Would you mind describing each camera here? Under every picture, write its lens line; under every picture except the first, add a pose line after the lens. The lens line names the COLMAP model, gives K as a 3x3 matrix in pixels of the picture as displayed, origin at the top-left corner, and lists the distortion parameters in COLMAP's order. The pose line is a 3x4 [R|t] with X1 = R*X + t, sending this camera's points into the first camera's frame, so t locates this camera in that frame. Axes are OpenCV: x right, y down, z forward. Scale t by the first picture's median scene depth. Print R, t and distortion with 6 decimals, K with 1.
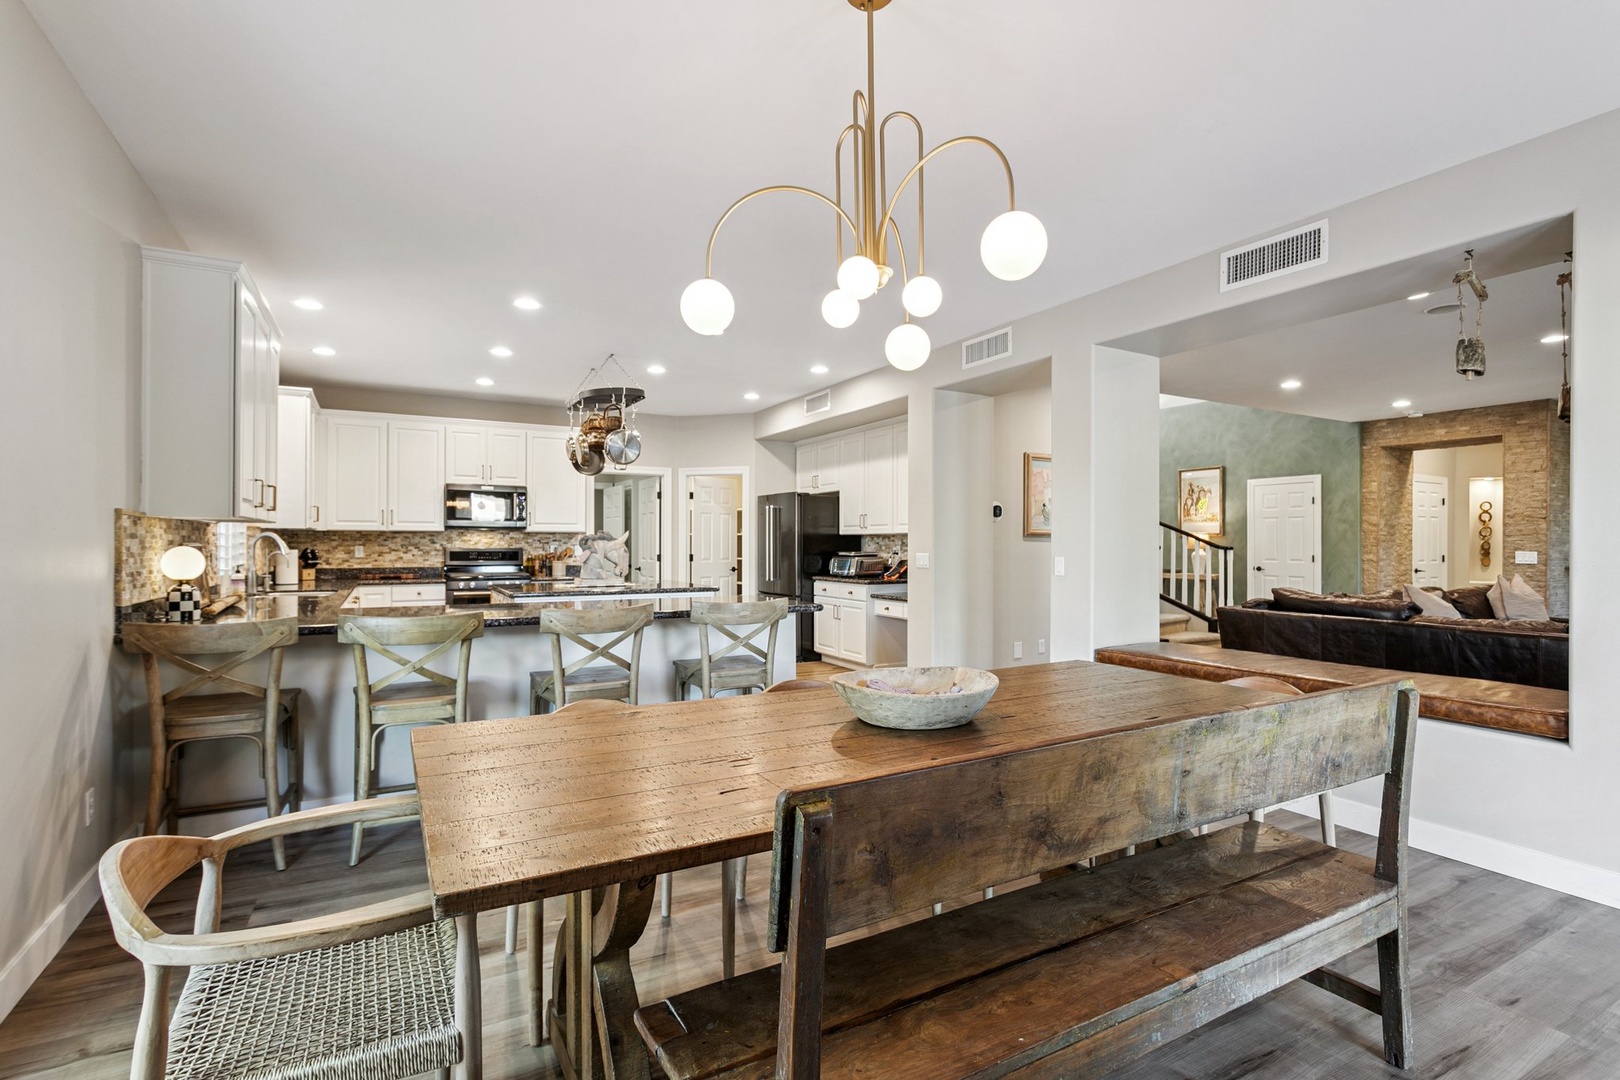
lens RADIAL K [[763.7, 0, 804.5], [0, 763.7, 537.1], [0, 0, 1]] dist [-0.004075, 0.000990]
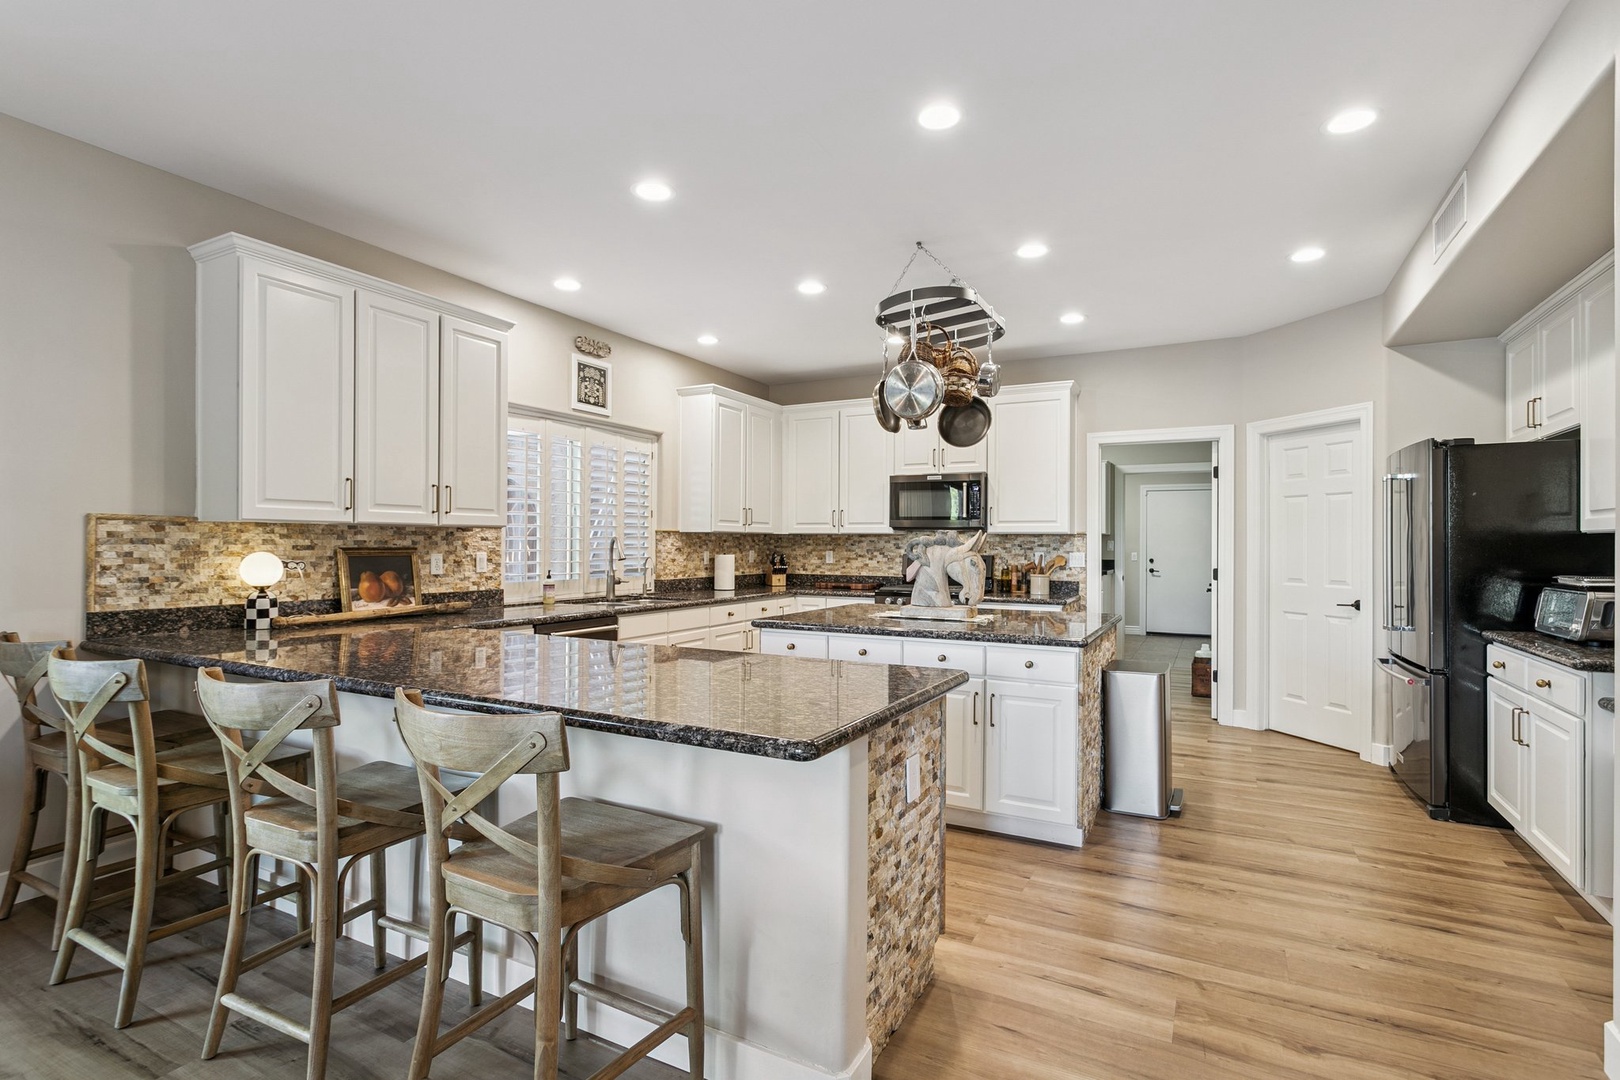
lens RADIAL K [[763.7, 0, 805.4], [0, 763.7, 547.6], [0, 0, 1]] dist [-0.004075, 0.000990]
pose [[0.542020, 0.003921, -0.840357, 0.169969], [-0.003494, 0.999991, 0.002411, 0.005687], [0.840359, 0.001629, 0.542029, 0.463793]]
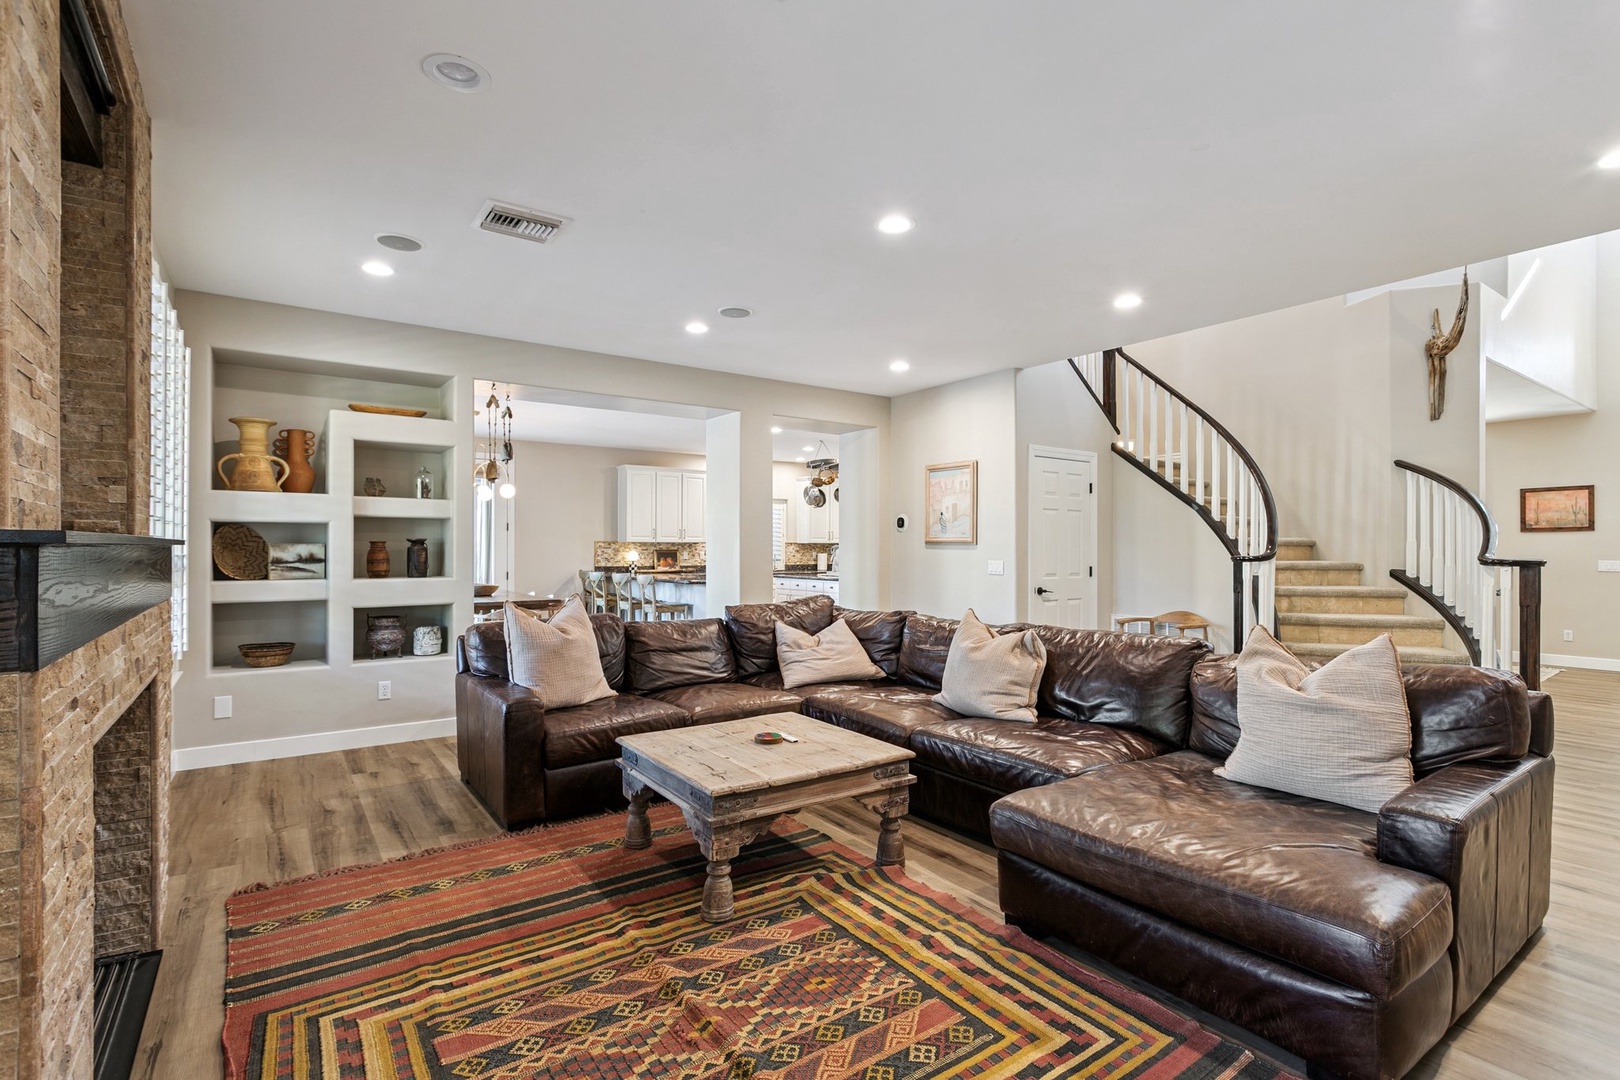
lens RADIAL K [[763.7, 0, 816.0], [0, 763.7, 547.6], [0, 0, 1]] dist [-0.004075, 0.000990]
pose [[0.111061, -0.002663, -0.993810, 1.162553], [-0.003712, 0.999988, -0.003094, 0.007043], [0.993807, 0.004032, 0.111050, 0.628319]]
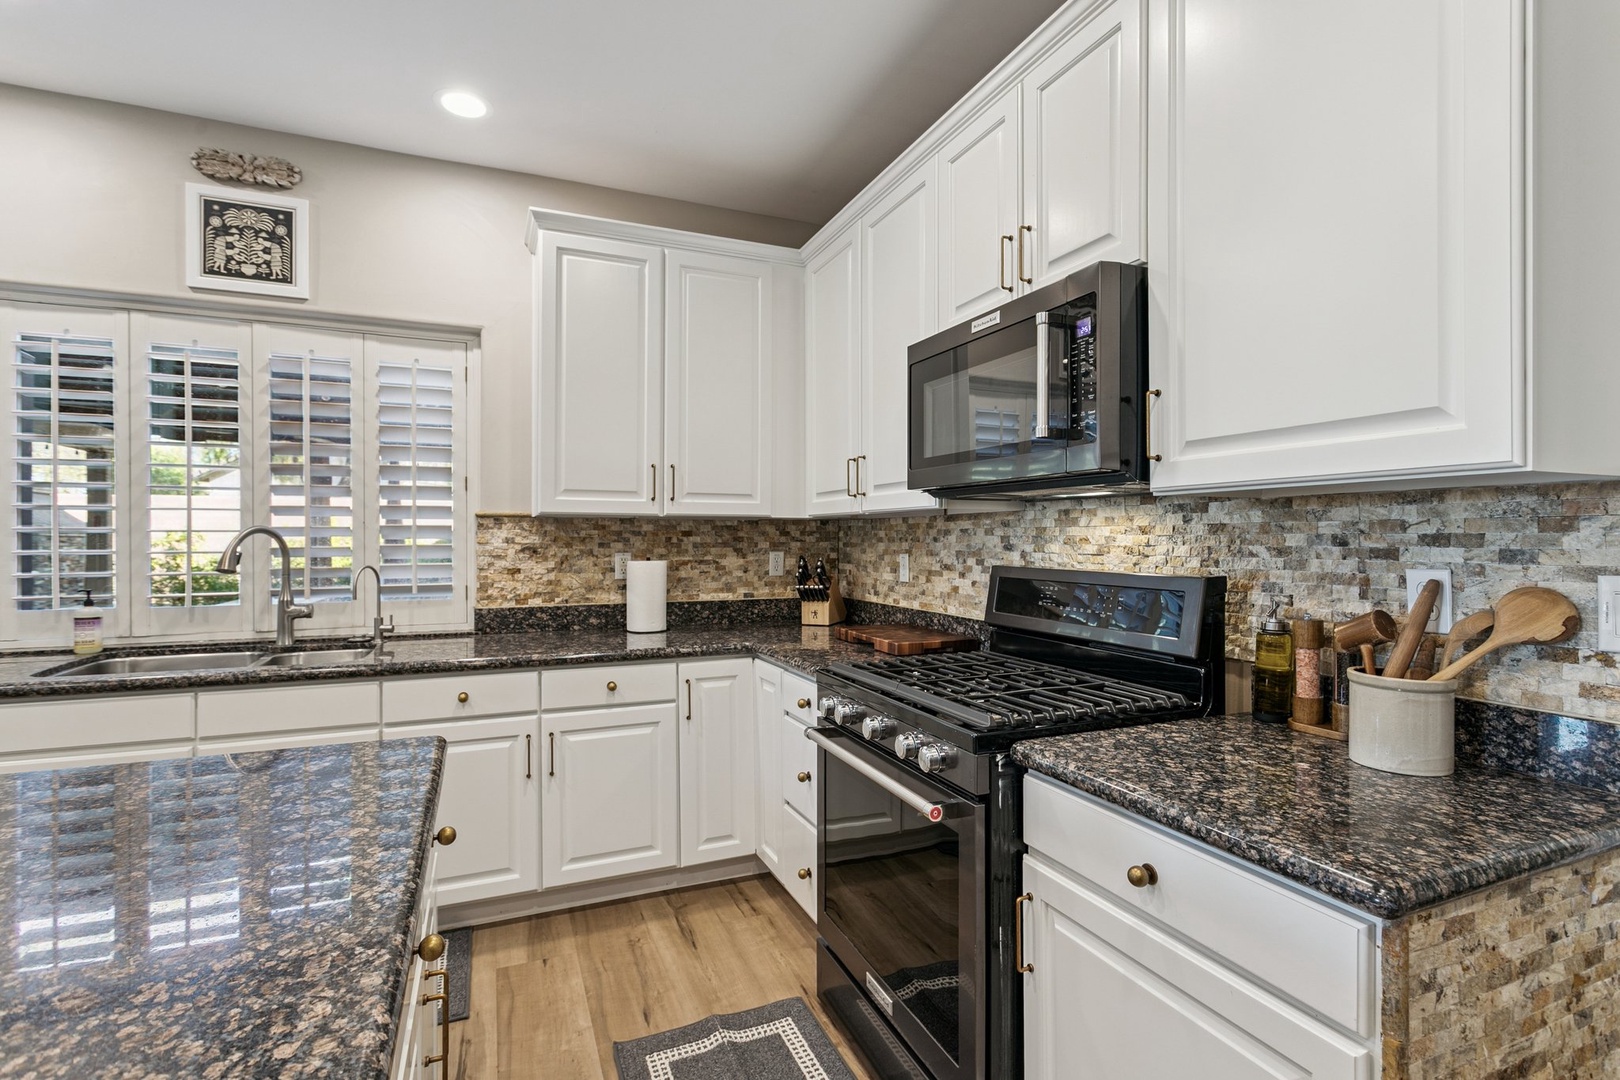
lens RADIAL K [[763.7, 0, 811.6], [0, 763.7, 536.8], [0, 0, 1]] dist [-0.004075, 0.000990]
pose [[-0.099351, -0.007537, -0.995024, -0.168122], [-0.001063, 0.999972, -0.007468, 0.005640], [0.995052, 0.000316, -0.099356, 0.965695]]
